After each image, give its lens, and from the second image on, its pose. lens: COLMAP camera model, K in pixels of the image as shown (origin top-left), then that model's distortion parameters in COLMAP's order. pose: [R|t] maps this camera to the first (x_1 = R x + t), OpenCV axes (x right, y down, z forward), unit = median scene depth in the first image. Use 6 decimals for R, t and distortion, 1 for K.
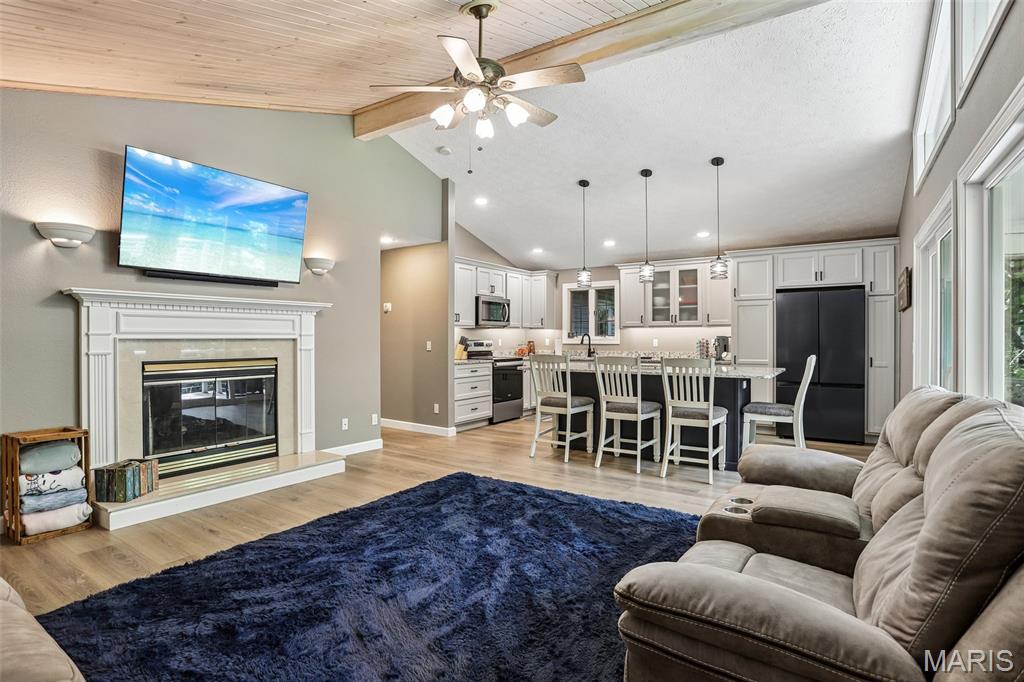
lens RADIAL K [[515.3, 0, 505.7], [0, 515.3, 339.3], [0, 0, 1]] dist [-0.073008, 0.032369]
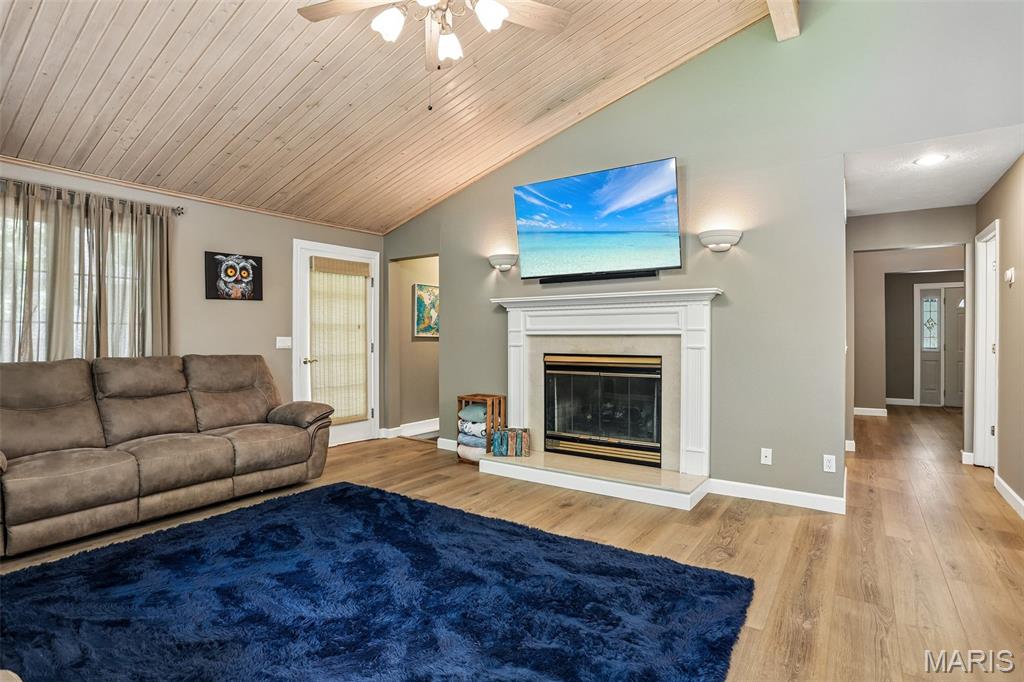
lens RADIAL K [[515.3, 0, 505.7], [0, 515.3, 339.3], [0, 0, 1]] dist [-0.073008, 0.032369]
pose [[-0.022808, 0.005374, -0.999725, 0.263539], [-0.001742, 0.999984, 0.005415, 0.001949], [0.999738, 0.001865, -0.022798, 0.451717]]
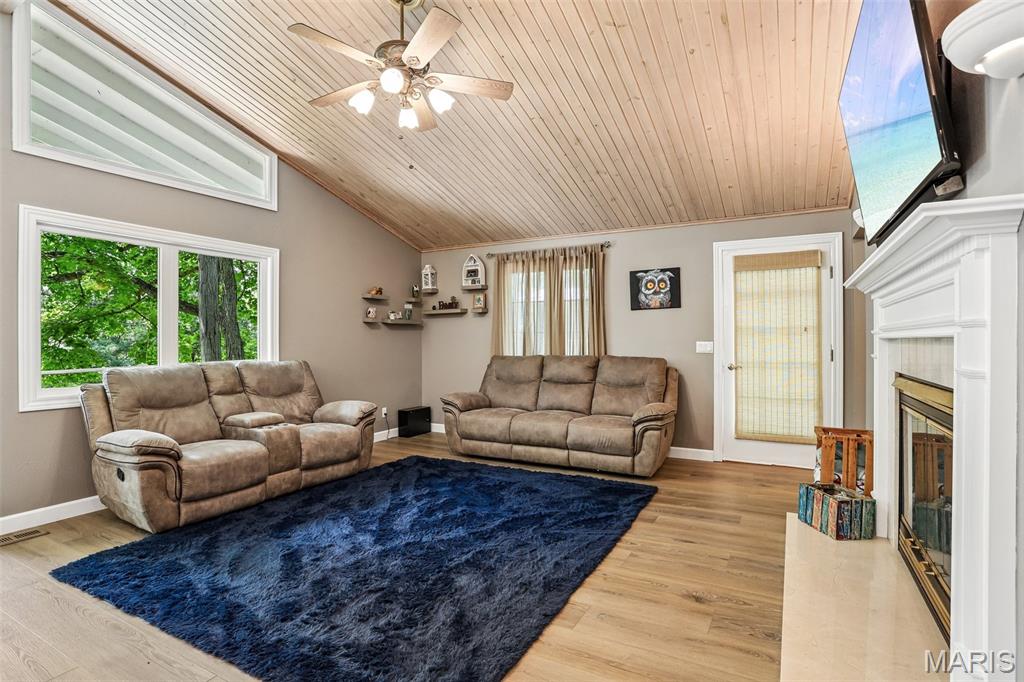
lens RADIAL K [[515.3, 0, 505.7], [0, 515.3, 339.3], [0, 0, 1]] dist [-0.073008, 0.032369]
pose [[-0.996697, -0.000863, -0.081201, -0.068679], [-0.000725, 0.999998, -0.001733, 0.001285], [0.081203, -0.001668, -0.996696, 0.791306]]
